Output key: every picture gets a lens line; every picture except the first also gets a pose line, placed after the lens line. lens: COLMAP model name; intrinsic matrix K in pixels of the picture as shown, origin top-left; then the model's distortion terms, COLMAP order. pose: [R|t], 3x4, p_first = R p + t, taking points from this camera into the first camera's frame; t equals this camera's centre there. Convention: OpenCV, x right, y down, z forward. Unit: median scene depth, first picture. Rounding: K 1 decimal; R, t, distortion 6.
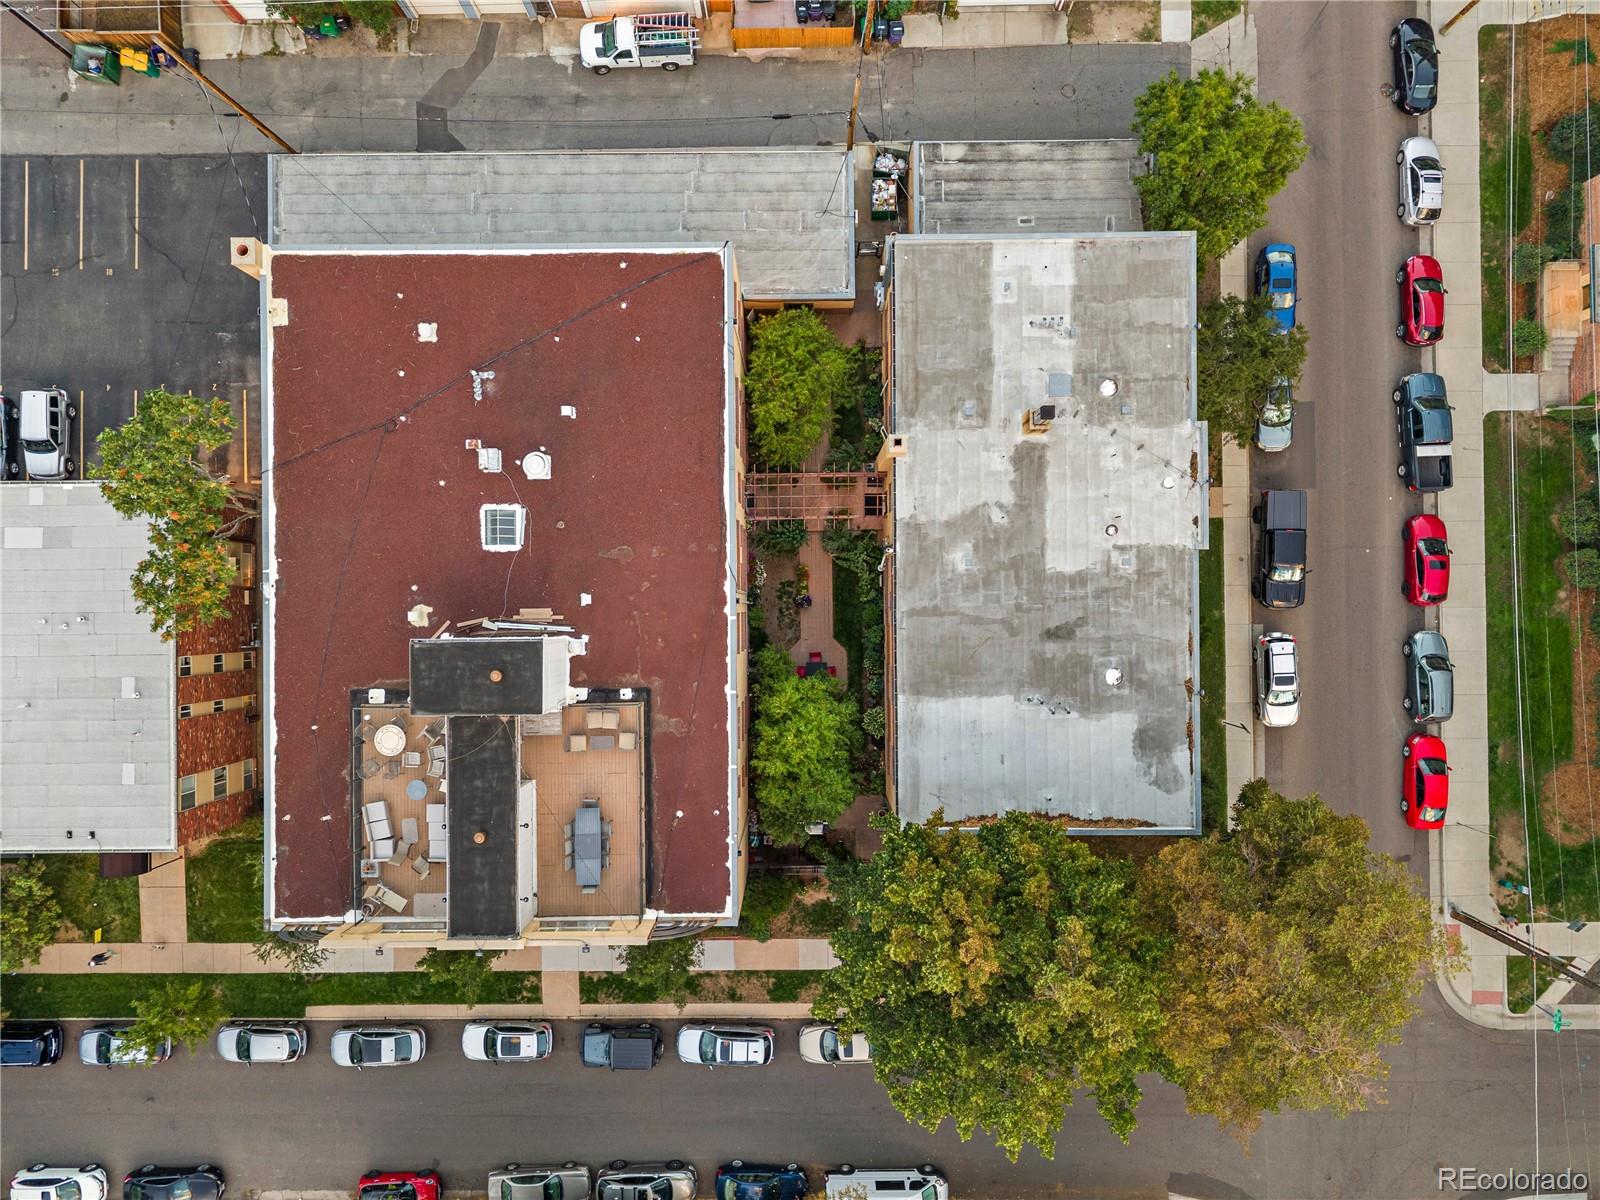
lens RADIAL K [[1094.4, 0, 796.4], [0, 1094.4, 587.4], [0, 0, 1]] dist [0.013672, -0.008380]
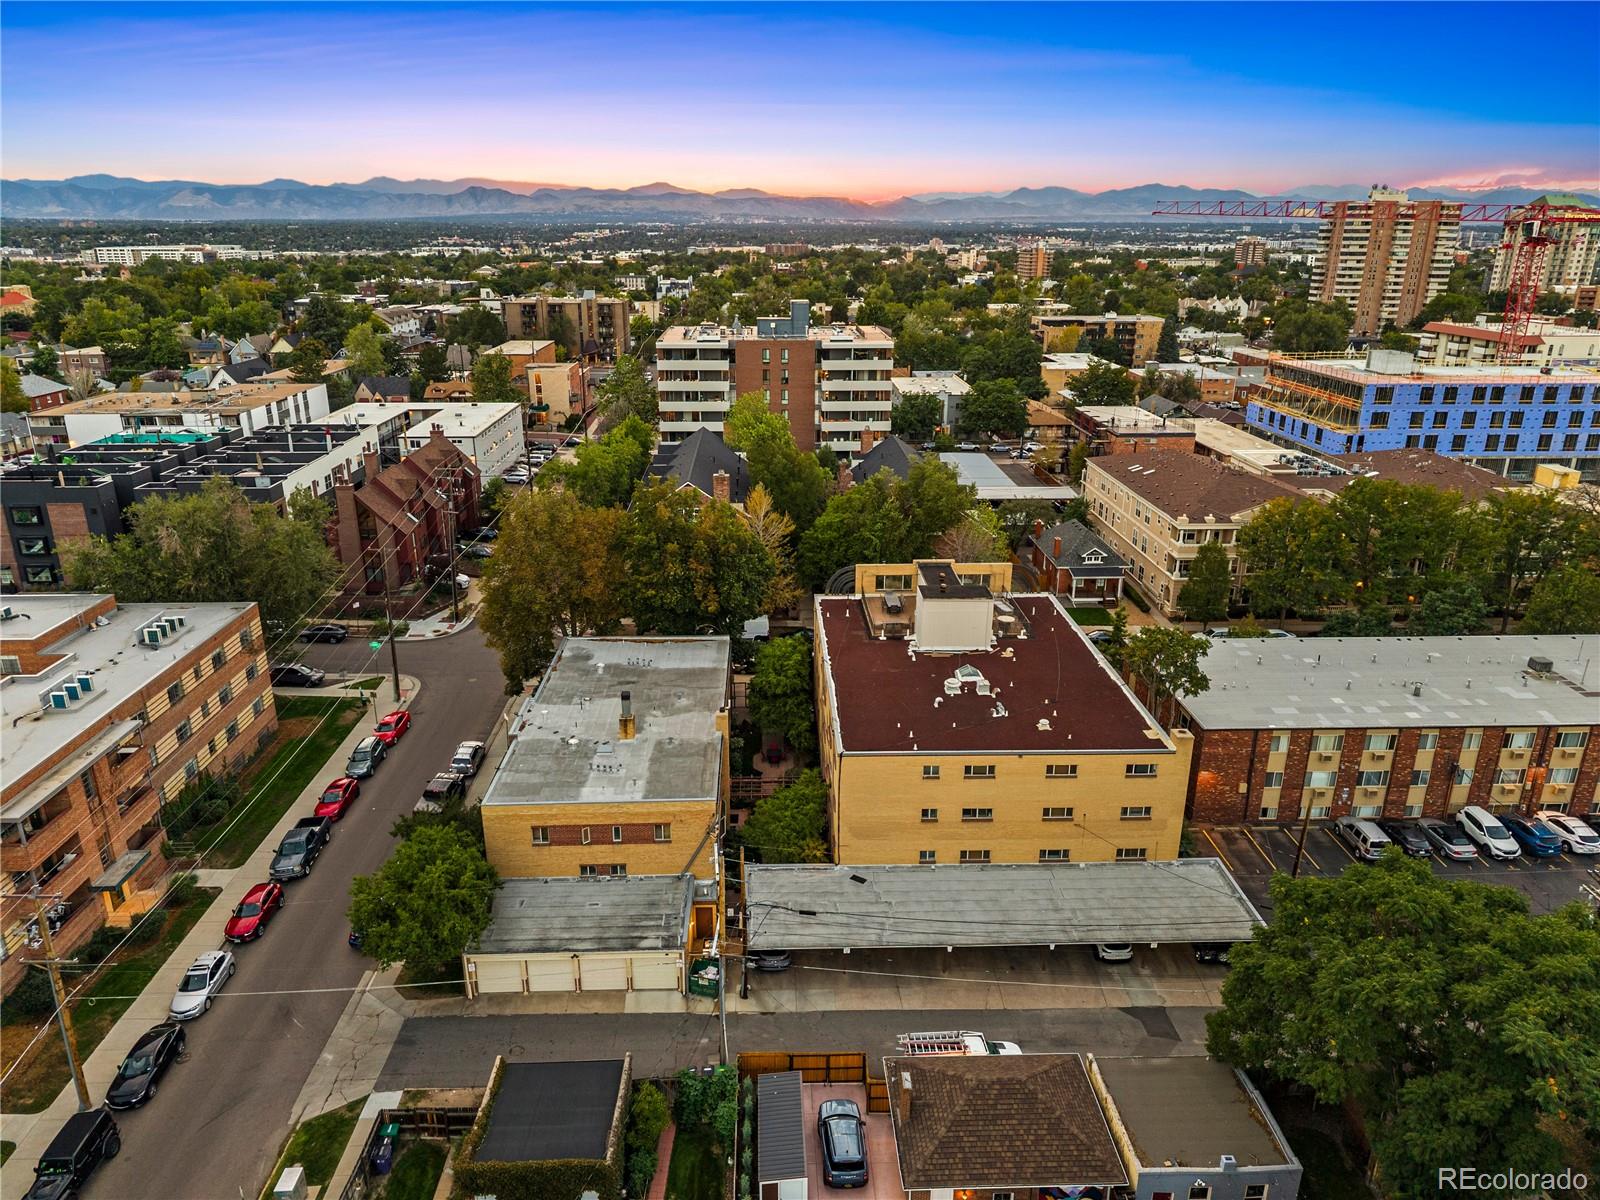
lens RADIAL K [[1076.7, 0, 790.2], [0, 1076.7, 604.1], [0, 0, 1]] dist [0.021826, -0.017963]
pose [[-0.999868, 0.002067, -0.016119, 0.020902], [-0.015867, -0.338725, 0.940752, -1.304290], [-0.003516, 0.940883, 0.338713, 0.321455]]
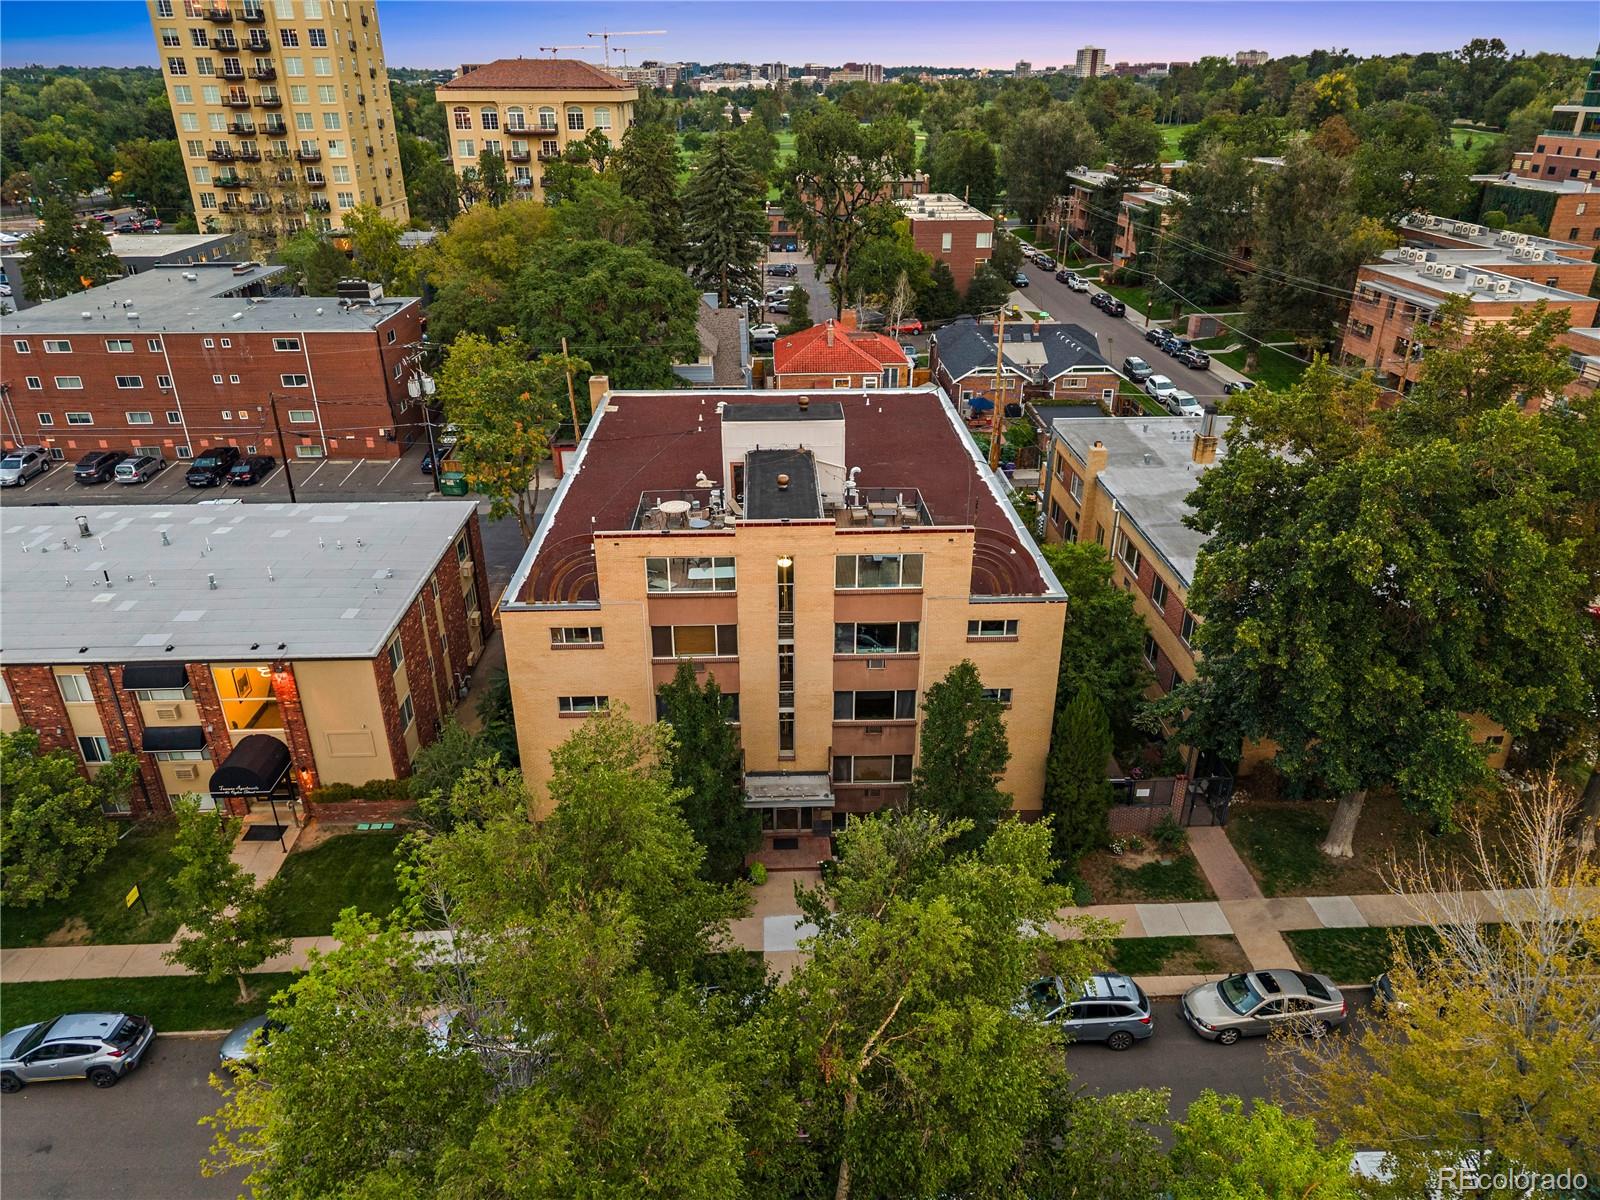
lens RADIAL K [[1094.4, 0, 796.4], [0, 1094.4, 587.4], [0, 0, 1]] dist [0.013672, -0.008380]
pose [[0.999695, -0.010470, 0.022359, -0.226304], [0.024689, 0.417798, -0.908204, 0.865822], [0.000167, 0.908479, 0.417929, 0.525240]]
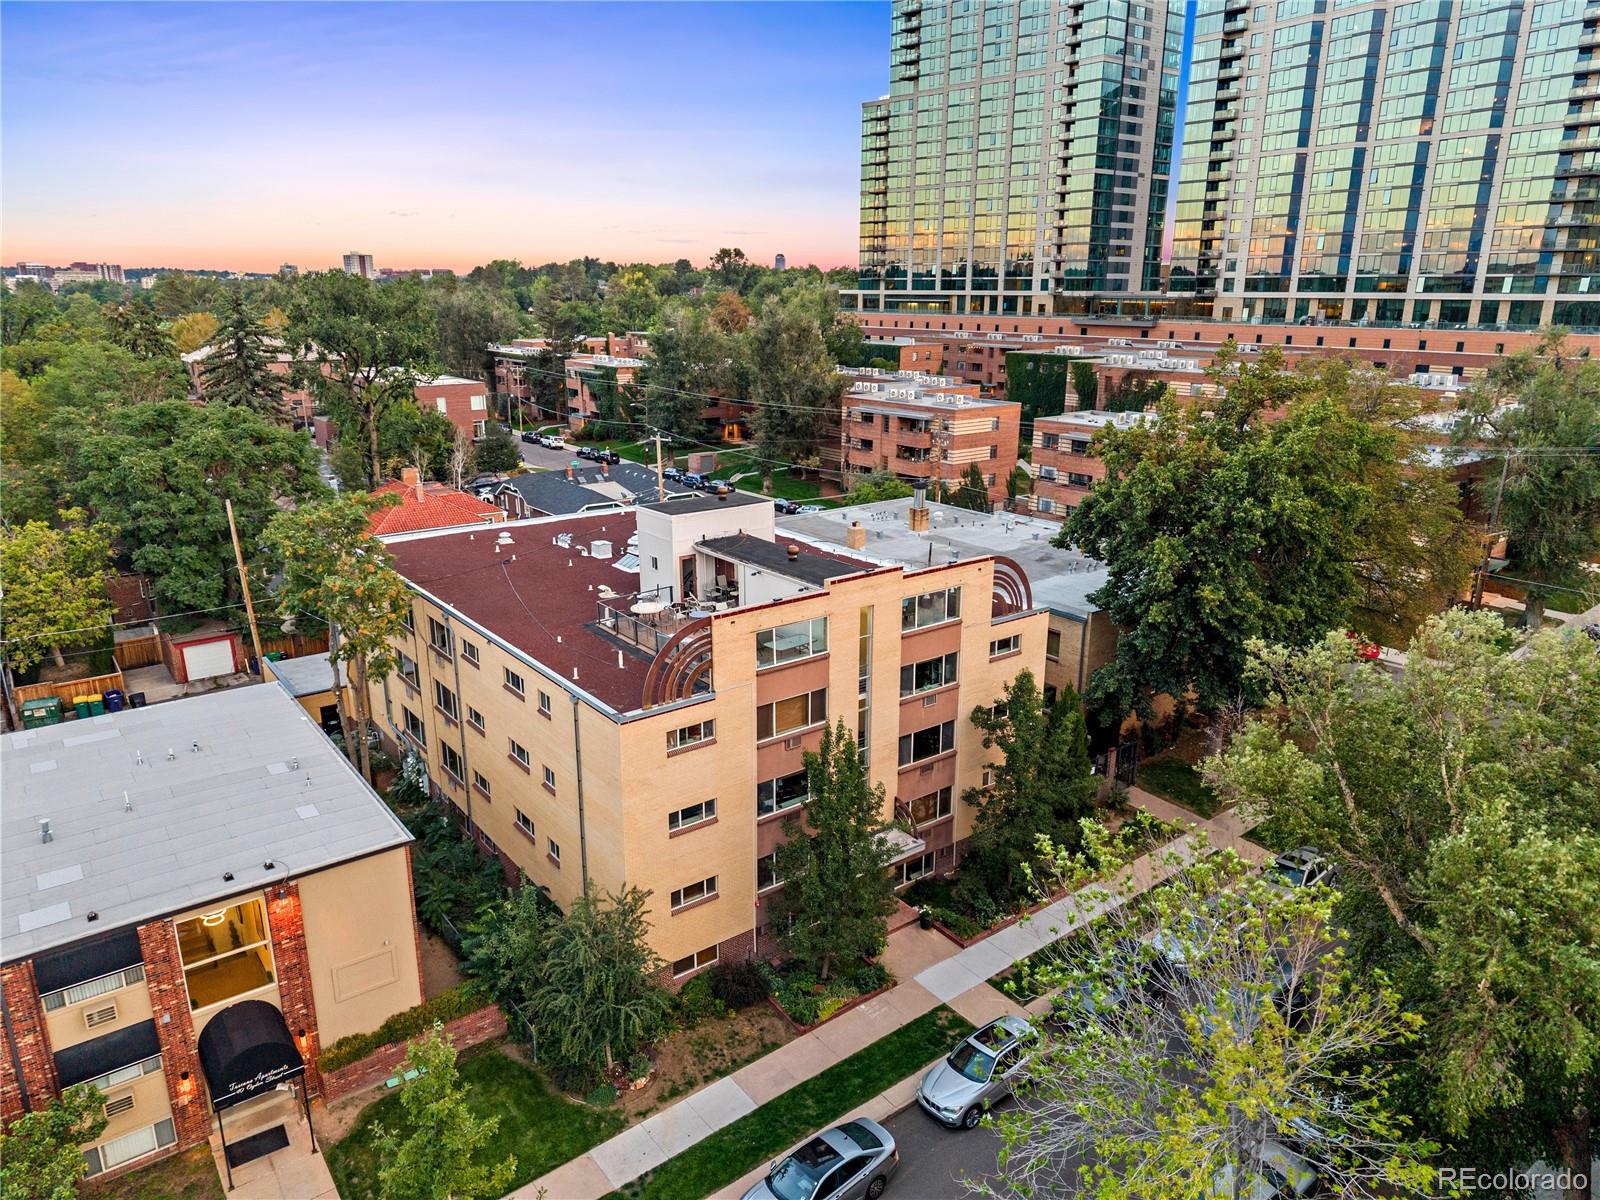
lens RADIAL K [[1075.2, 0, 813.3], [0, 1075.2, 594.0], [0, 0, 1]] dist [0.038306, -0.041717]
pose [[0.793382, -0.162347, 0.586676, -0.638399], [0.608713, 0.217374, -0.763031, 0.745367], [-0.003652, 0.962493, 0.271283, 0.594895]]
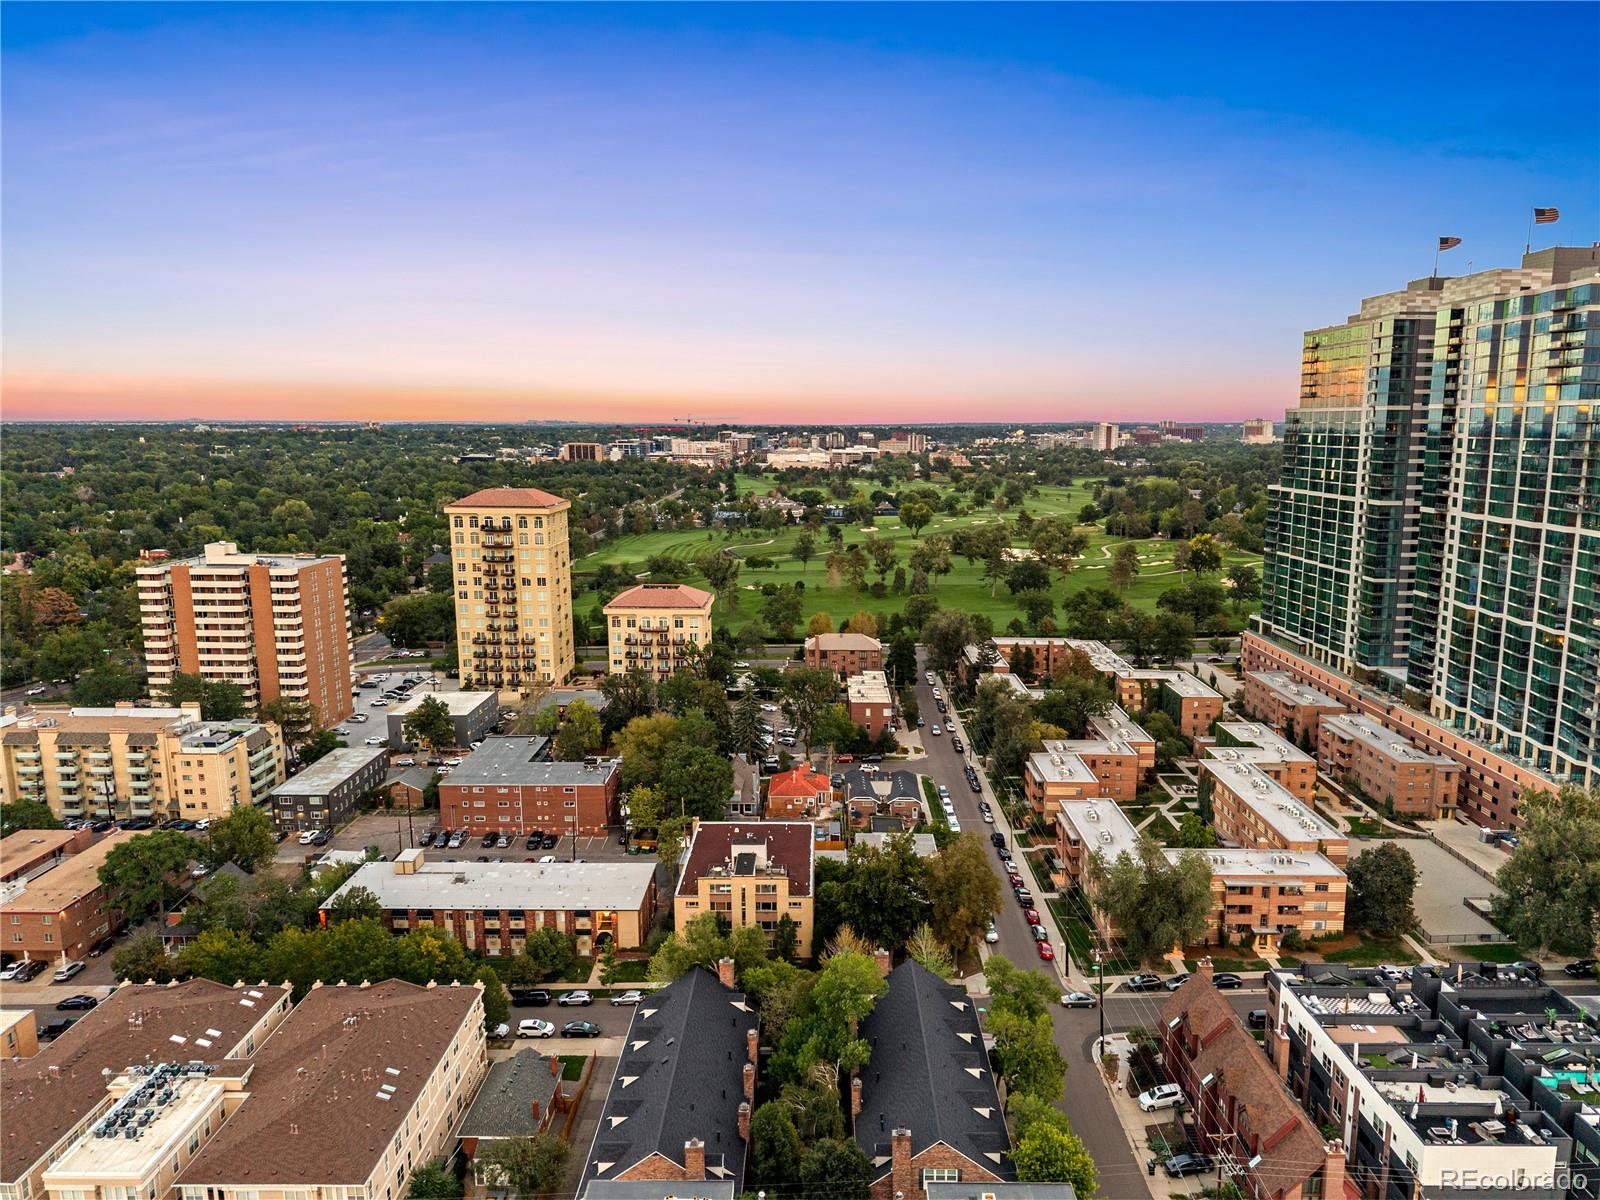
lens RADIAL K [[1078.5, 0, 811.0], [0, 1078.5, 604.6], [0, 0, 1]] dist [0.068338, -0.086952]
pose [[0.999818, 0.005816, -0.018167, -0.001331], [-0.018866, 0.160966, -0.986780, 2.838436], [-0.002815, 0.986943, 0.161046, -0.354314]]
